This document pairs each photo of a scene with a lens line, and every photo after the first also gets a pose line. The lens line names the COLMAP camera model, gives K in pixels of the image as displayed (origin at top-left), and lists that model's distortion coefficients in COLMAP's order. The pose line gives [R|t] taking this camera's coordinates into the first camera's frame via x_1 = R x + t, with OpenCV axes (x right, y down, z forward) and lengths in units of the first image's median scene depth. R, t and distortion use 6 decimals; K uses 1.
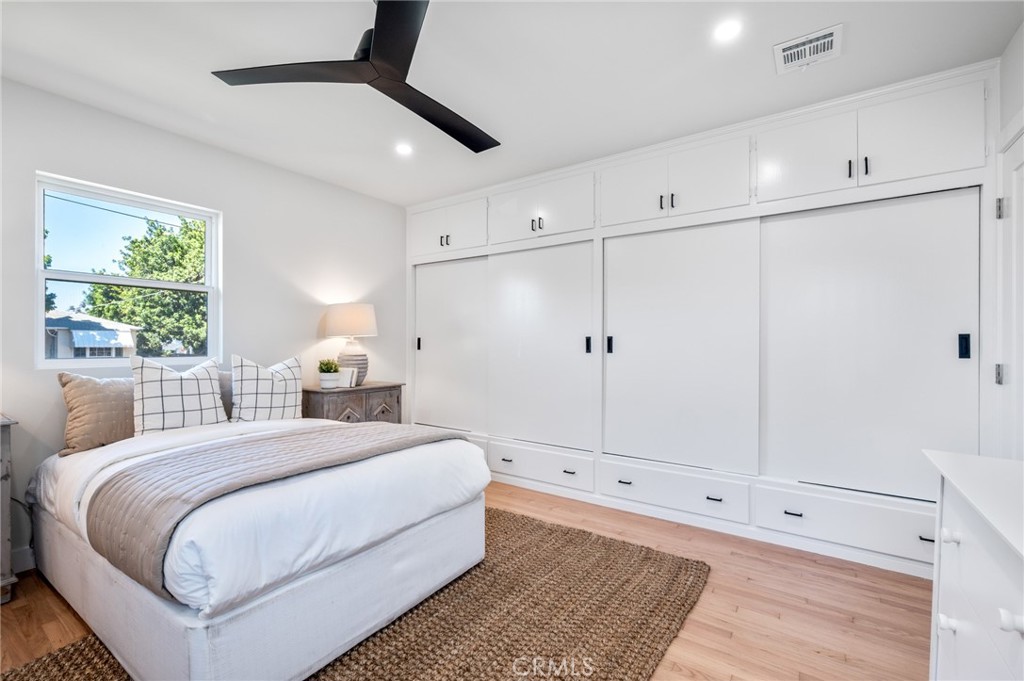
lens RADIAL K [[428.6, 0, 516.6], [0, 428.6, 346.1], [0, 0, 1]] dist [-0.004405, -0.000119]
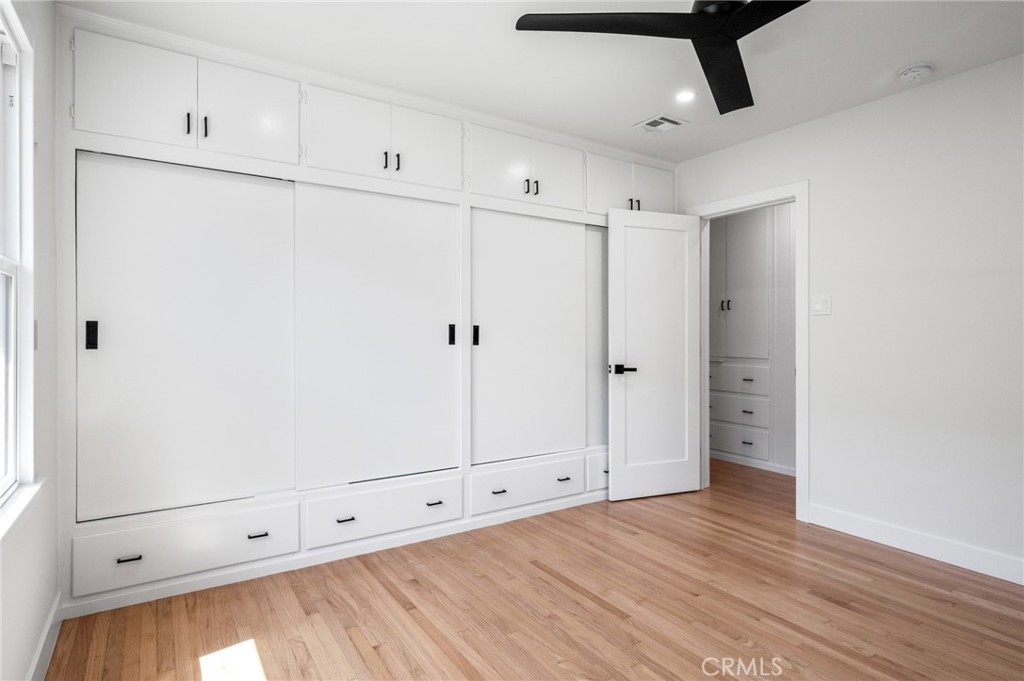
lens RADIAL K [[557.5, 0, 515.9], [0, 557.5, 333.4], [0, 0, 1]] dist [0.005295, 0.000116]
pose [[0.378854, -0.001187, 0.925456, -0.740090], [0.005108, 0.999987, -0.000809, -0.004189], [-0.925442, 0.005034, 0.378855, 0.496781]]
